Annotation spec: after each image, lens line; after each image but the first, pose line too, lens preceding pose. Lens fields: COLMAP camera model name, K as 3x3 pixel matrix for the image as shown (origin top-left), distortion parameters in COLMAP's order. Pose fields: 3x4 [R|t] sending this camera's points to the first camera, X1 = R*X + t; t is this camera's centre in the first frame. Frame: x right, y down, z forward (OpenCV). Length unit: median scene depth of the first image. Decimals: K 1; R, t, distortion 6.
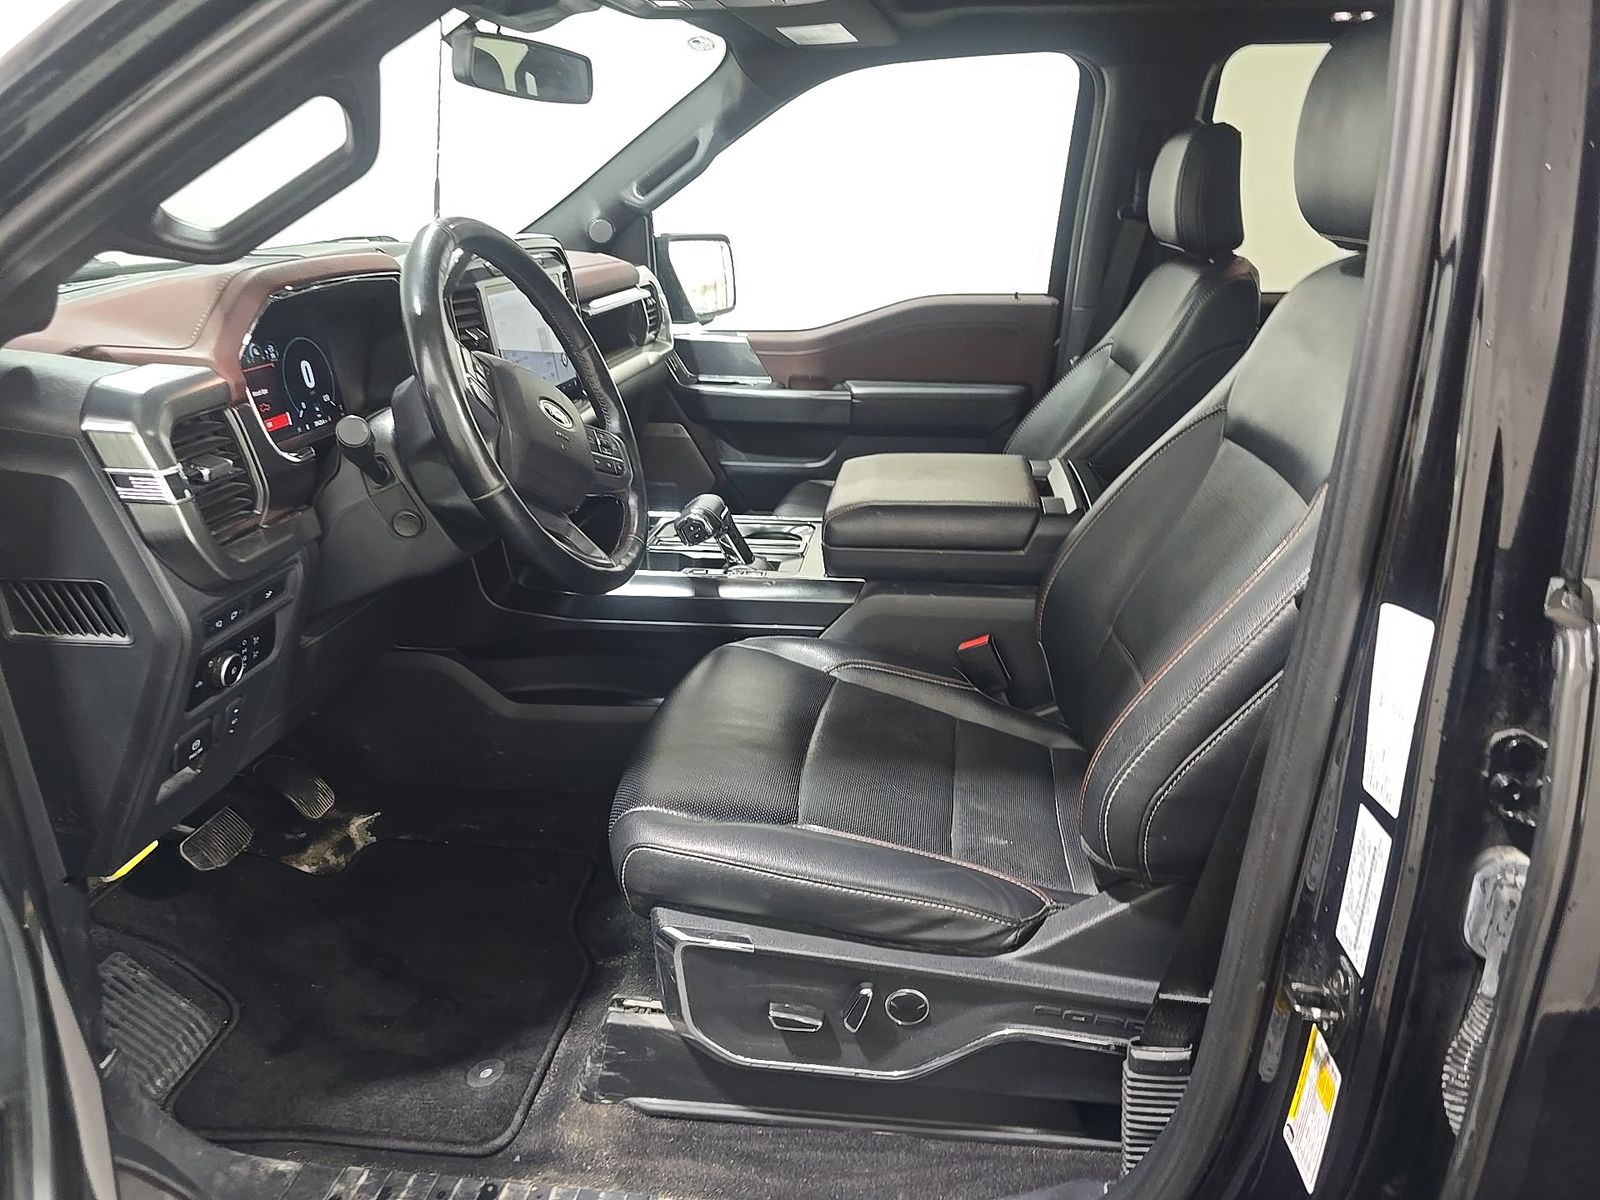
lens RADIAL K [[1080.5, 0, 823.4], [0, 1080.5, 608.7], [0, 0, 1]] dist [0.031300, -0.033279]
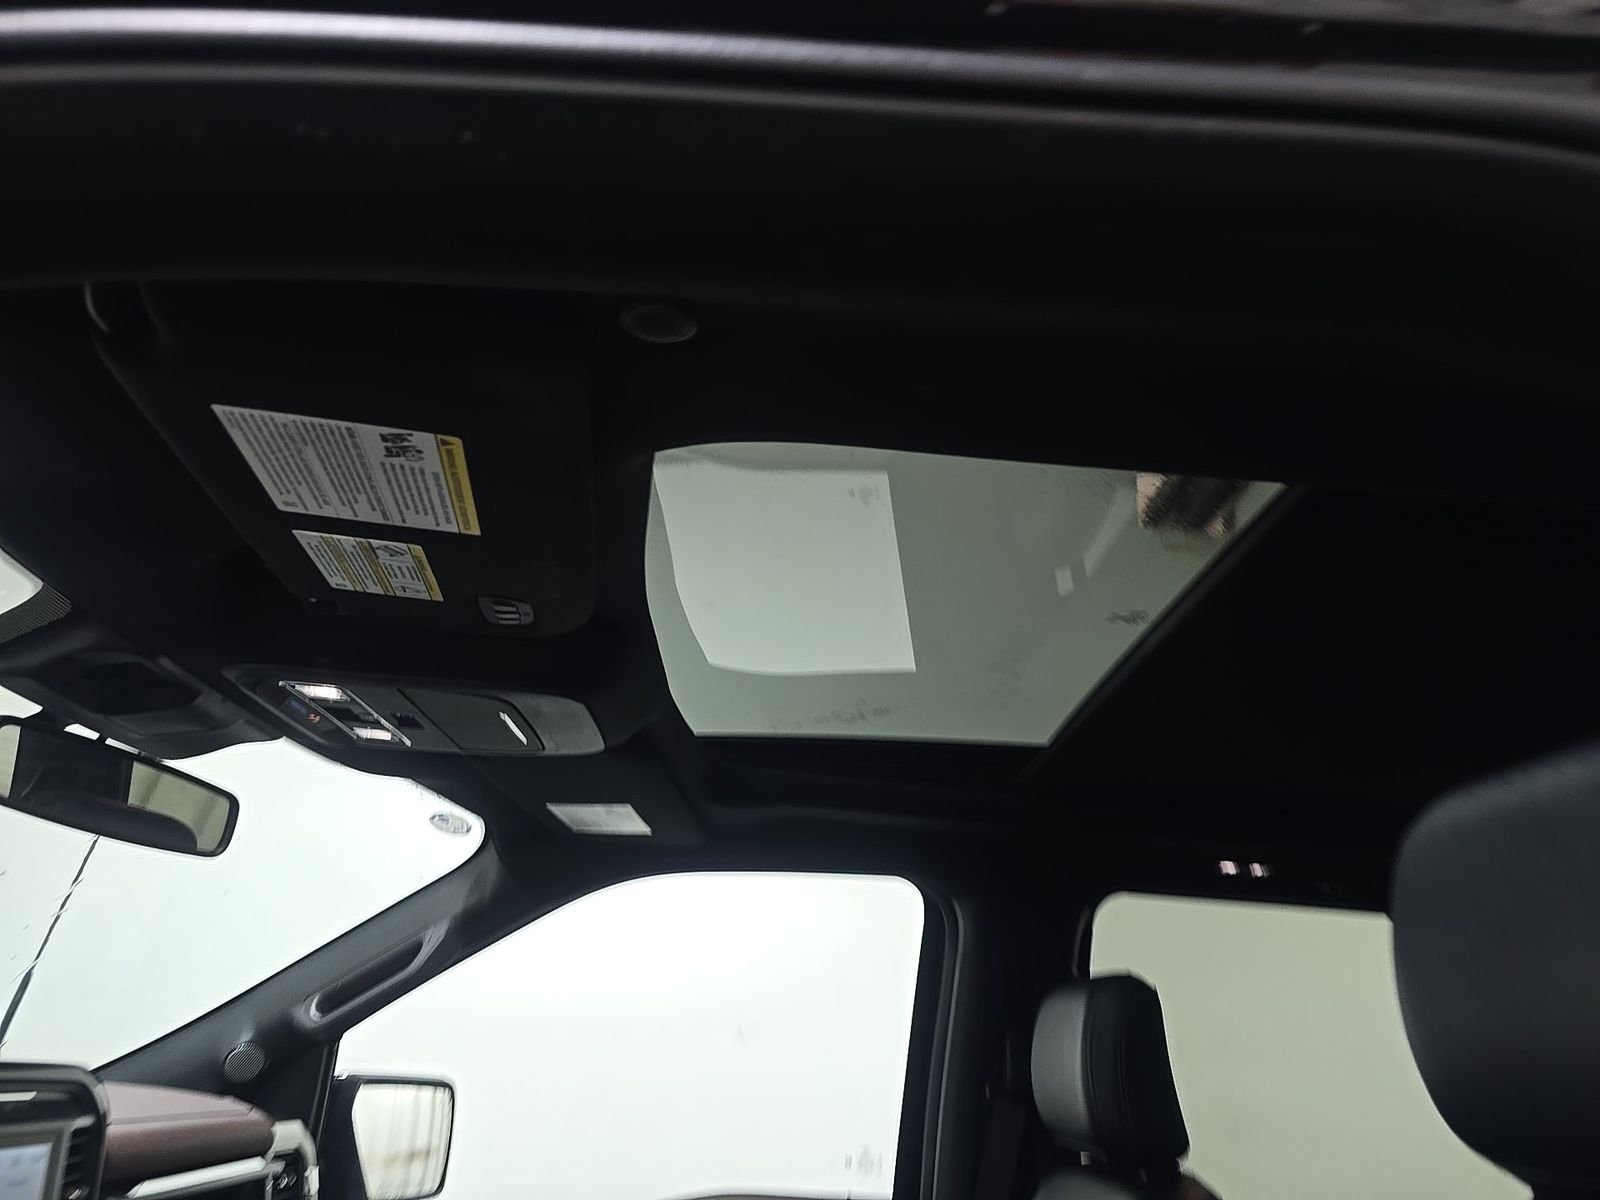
lens RADIAL K [[1080.5, 0, 823.4], [0, 1080.5, 608.7], [0, 0, 1]] dist [0.031300, -0.033279]
pose [[0.984689, 0.122777, 0.123748, 0.031986], [-0.005018, 0.729559, -0.683900, -0.100535], [-0.174248, 0.672808, 0.719004, 0.281989]]
